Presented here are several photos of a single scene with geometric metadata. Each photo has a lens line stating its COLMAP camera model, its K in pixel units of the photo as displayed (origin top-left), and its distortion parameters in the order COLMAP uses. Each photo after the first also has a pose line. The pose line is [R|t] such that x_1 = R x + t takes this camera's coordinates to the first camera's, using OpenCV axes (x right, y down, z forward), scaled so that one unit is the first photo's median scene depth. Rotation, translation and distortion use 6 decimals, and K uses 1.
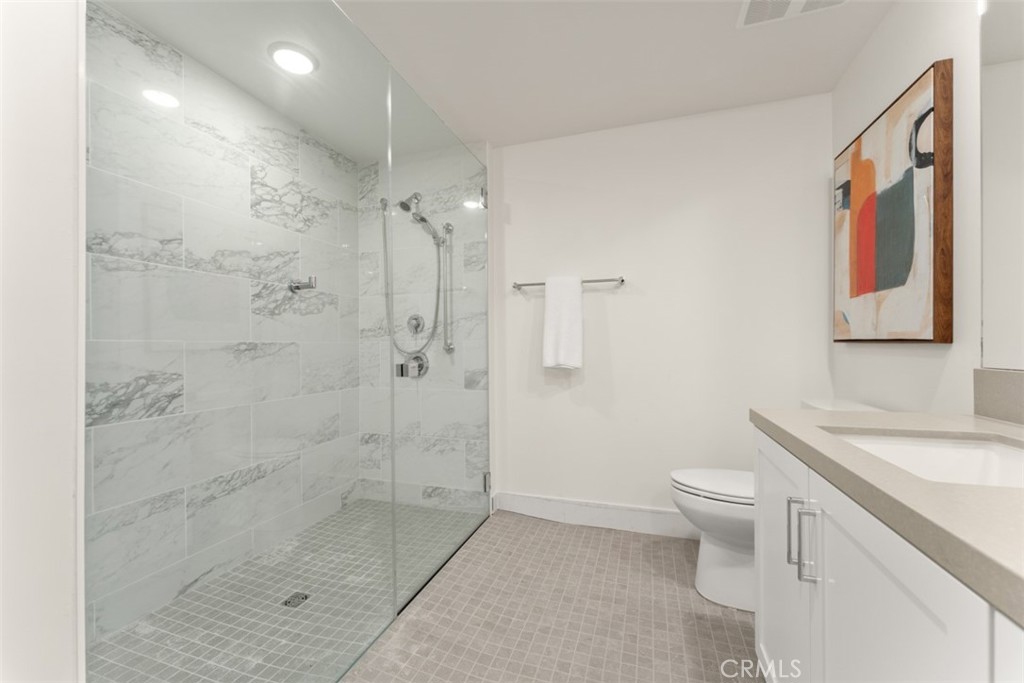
lens RADIAL K [[409.3, 0, 511.3], [0, 409.3, 345.8], [0, 0, 1]] dist [-0.002765, -0.000348]
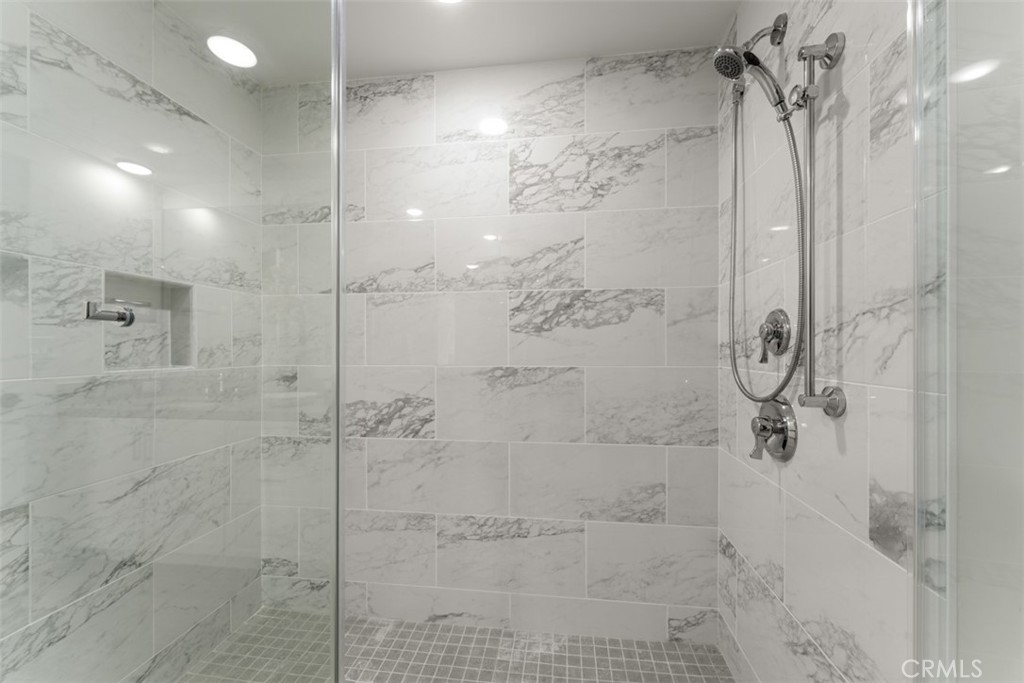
lens RADIAL K [[408.8, 0, 513.1], [0, 408.8, 347.5], [0, 0, 1]] dist [0.002221, 0.000272]
pose [[0.185787, 0.006616, -0.982568, 0.189844], [0.001627, 0.999974, 0.007041, -0.059524], [0.982589, -0.002907, 0.185771, 0.949403]]
